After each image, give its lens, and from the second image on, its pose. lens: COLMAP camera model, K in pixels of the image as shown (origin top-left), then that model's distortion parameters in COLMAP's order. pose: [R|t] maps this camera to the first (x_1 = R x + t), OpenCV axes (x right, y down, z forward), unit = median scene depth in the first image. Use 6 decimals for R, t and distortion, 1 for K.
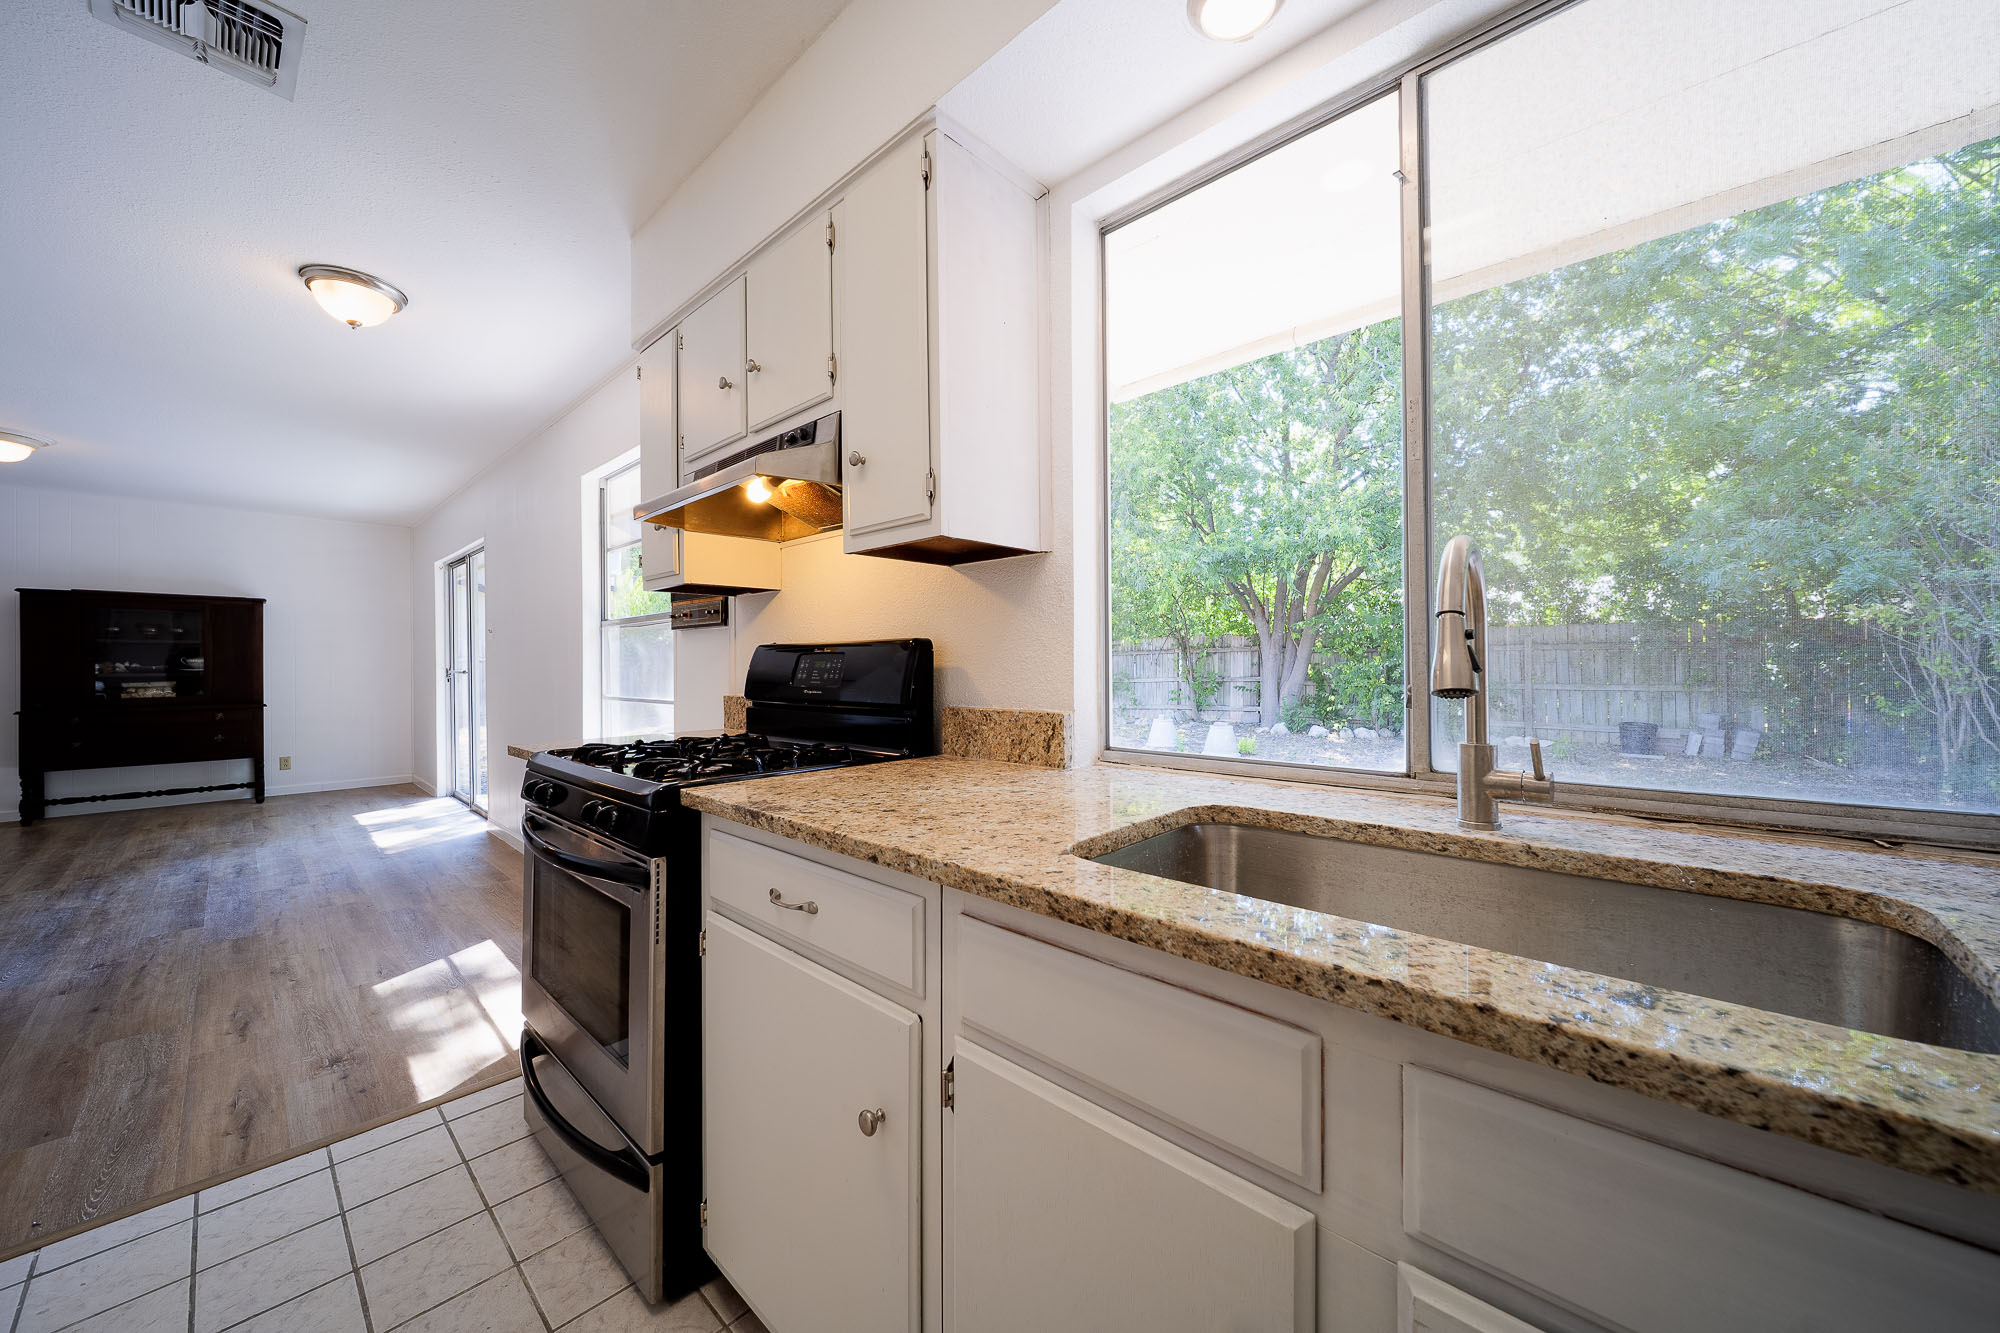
lens RADIAL K [[709.4, 0, 1009.1], [0, 709.4, 671.8], [0, 0, 1]] dist [-0.001857, -0.000460]
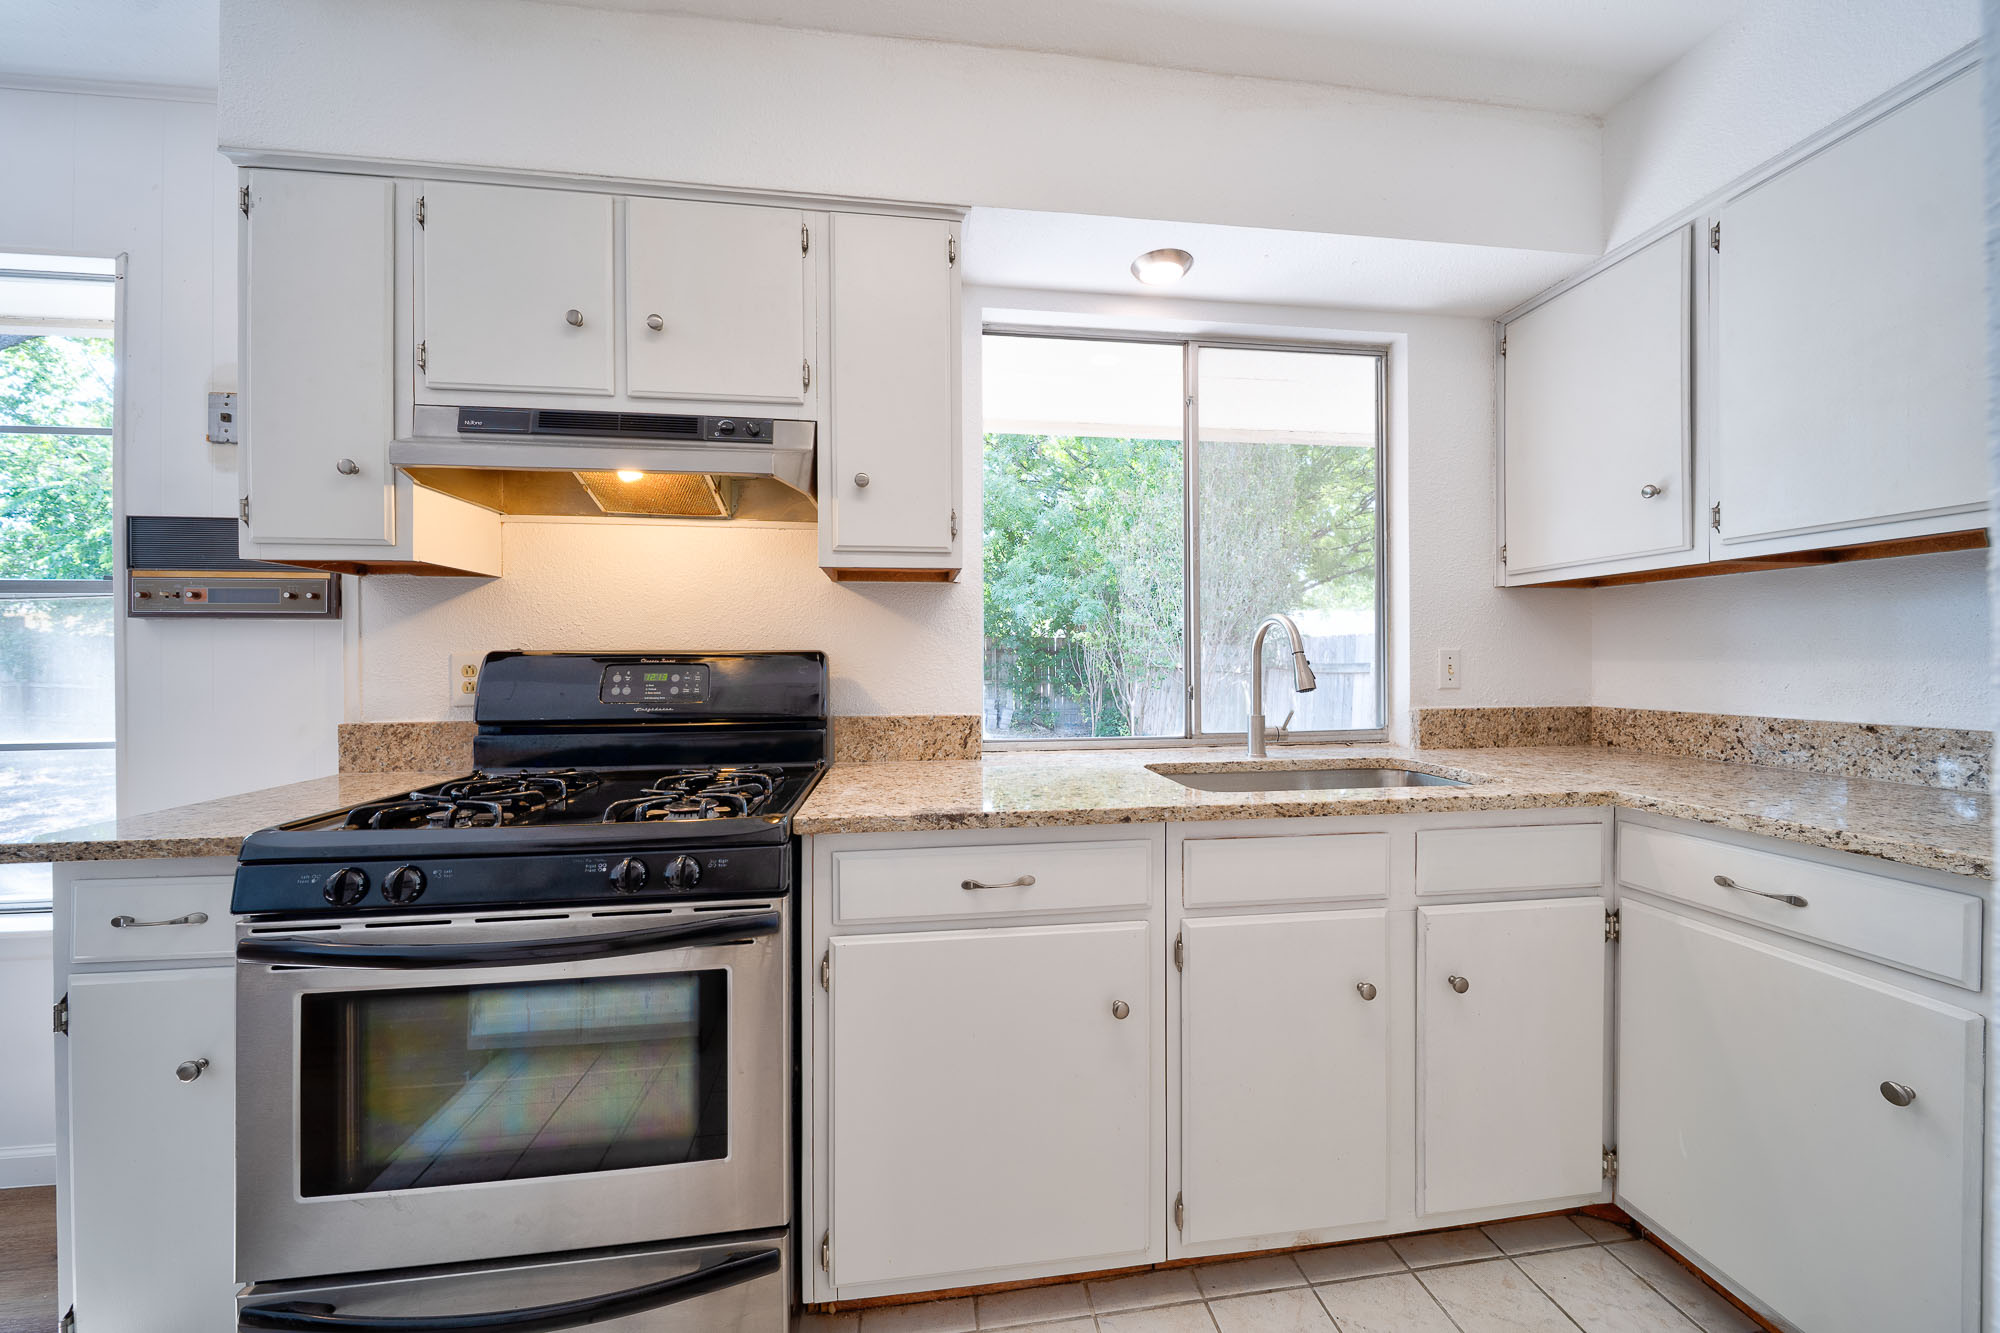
lens RADIAL K [[709.4, 0, 1008.8], [0, 709.4, 674.5], [0, 0, 1]] dist [-0.001857, -0.000460]
pose [[0.640302, -0.011139, 0.768042, -0.807470], [0.007658, 0.999938, 0.008118, -0.021197], [-0.768085, 0.000684, 0.640348, 0.158355]]
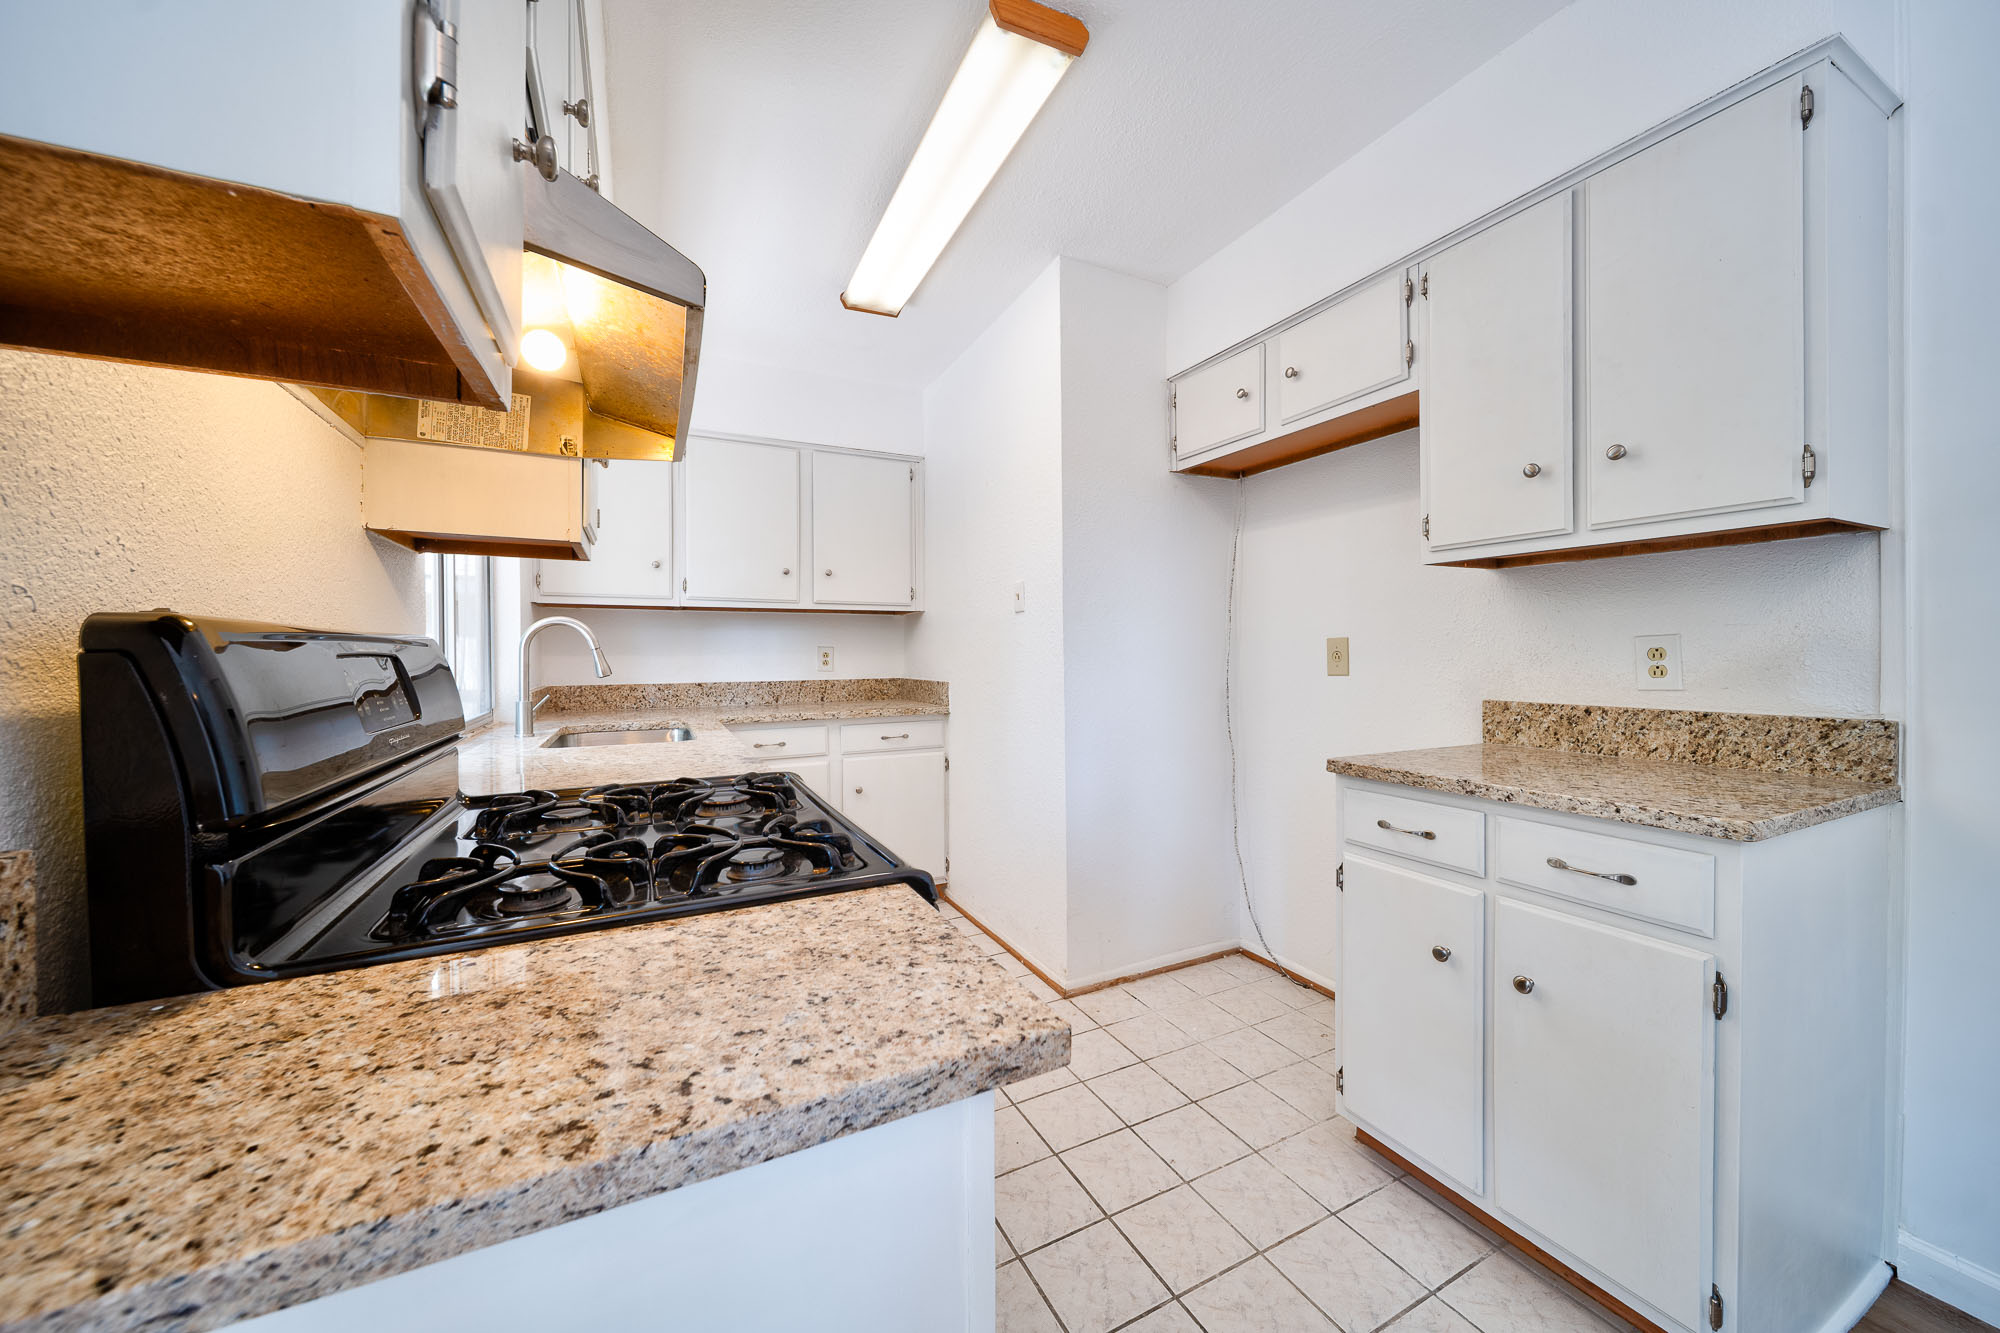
lens RADIAL K [[709.4, 0, 1010.5], [0, 709.4, 666.1], [0, 0, 1]] dist [-0.001857, -0.000460]
pose [[-0.944812, 0.002826, 0.327601, -0.950354], [0.012310, 0.999563, 0.026879, -0.034613], [-0.327382, 0.029428, -0.944434, 1.628857]]
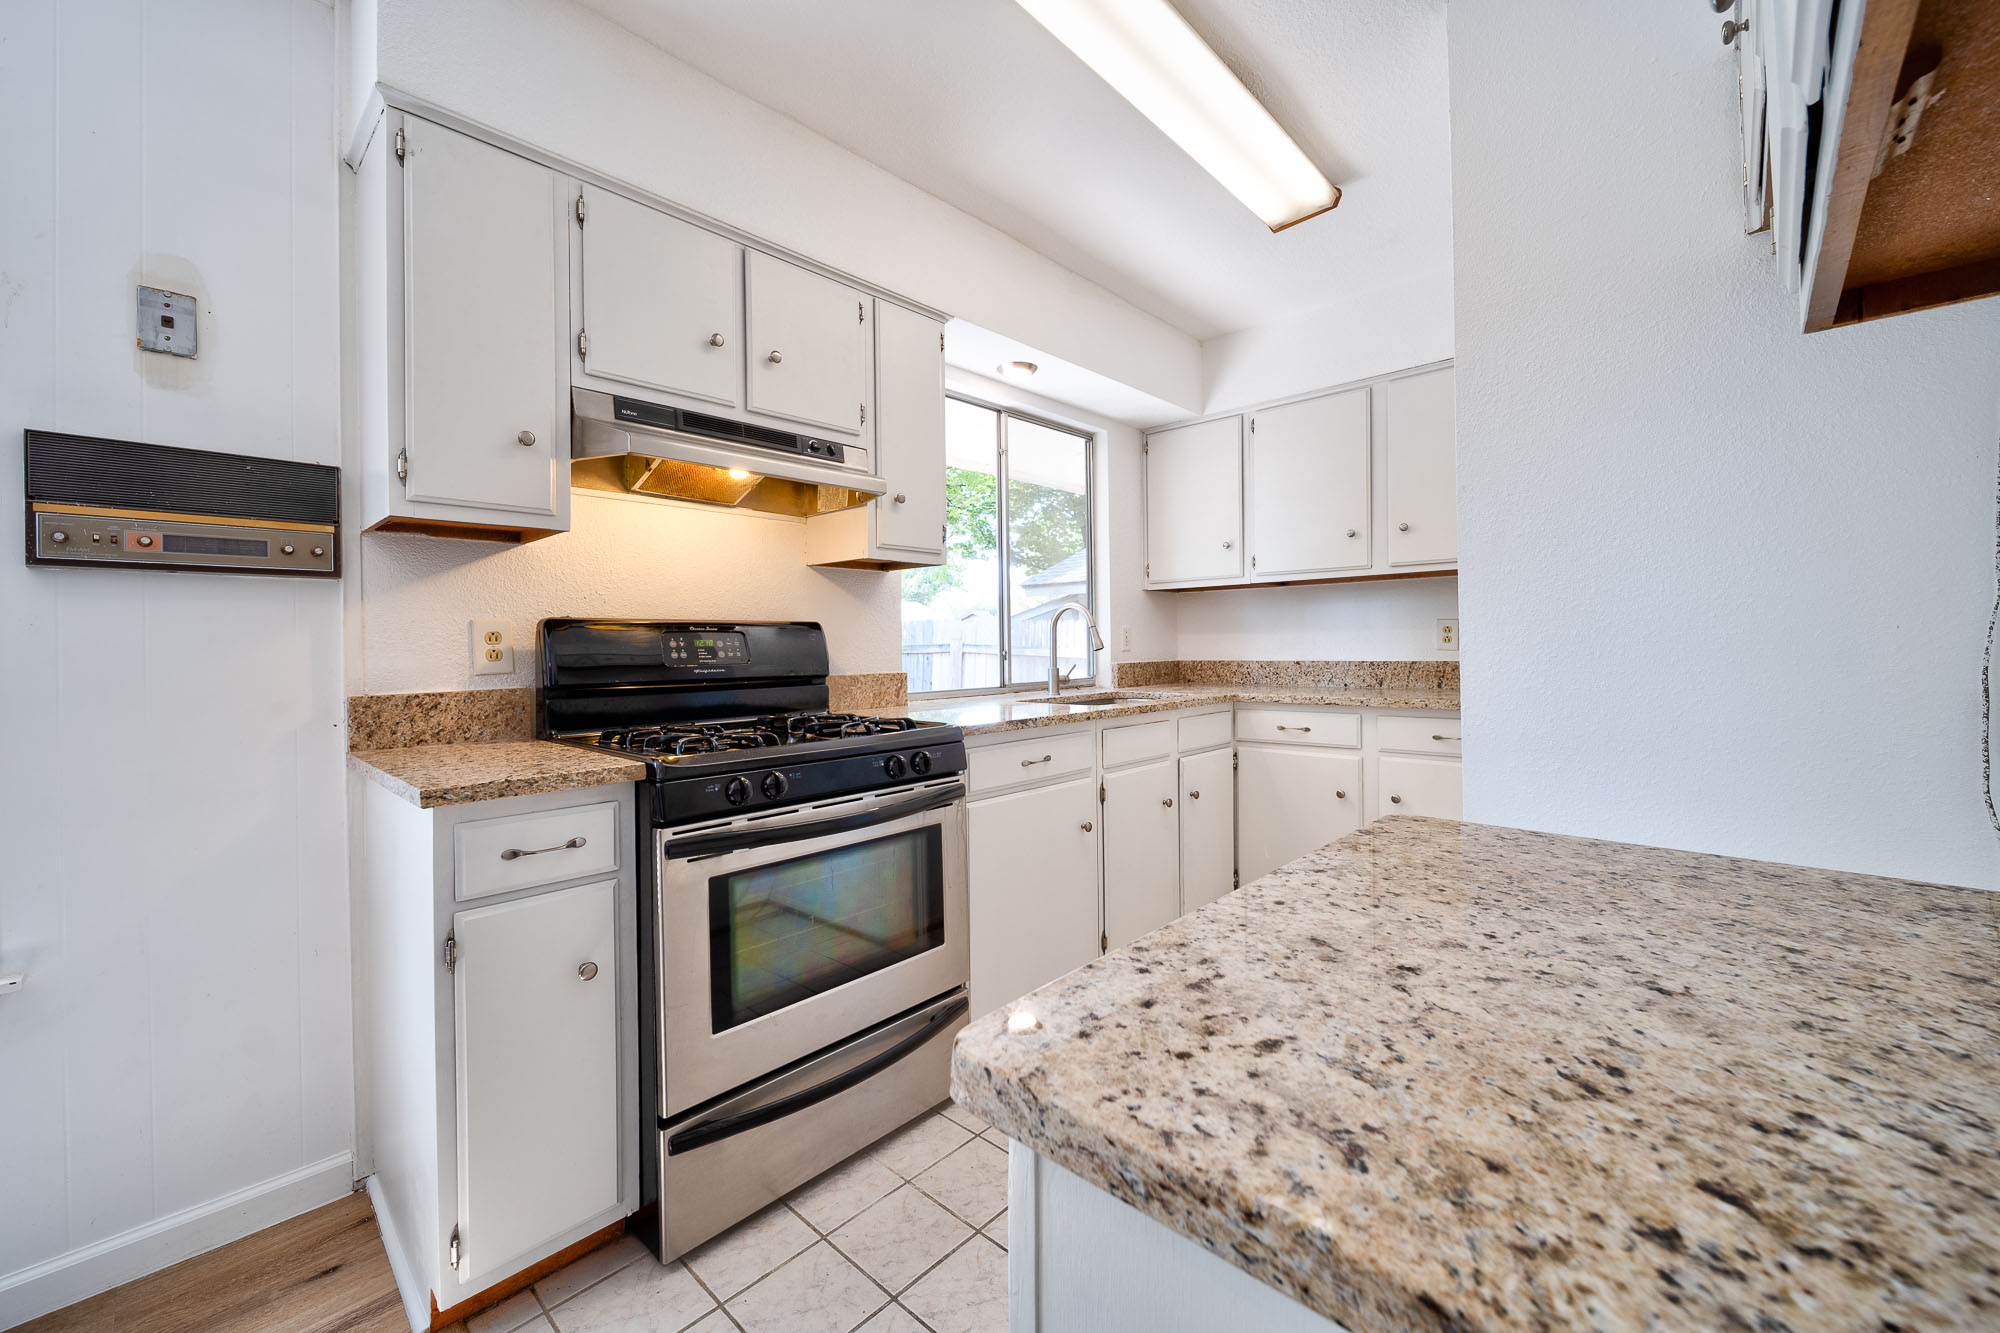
lens RADIAL K [[768.4, 0, 1002.3], [0, 768.4, 668.2], [0, 0, 1]] dist [-0.000731, -0.000025]
pose [[0.021348, -0.024658, 0.999468, -1.631701], [0.022951, 0.999444, 0.024167, 0.010400], [-0.999509, 0.022423, 0.021902, 0.704752]]
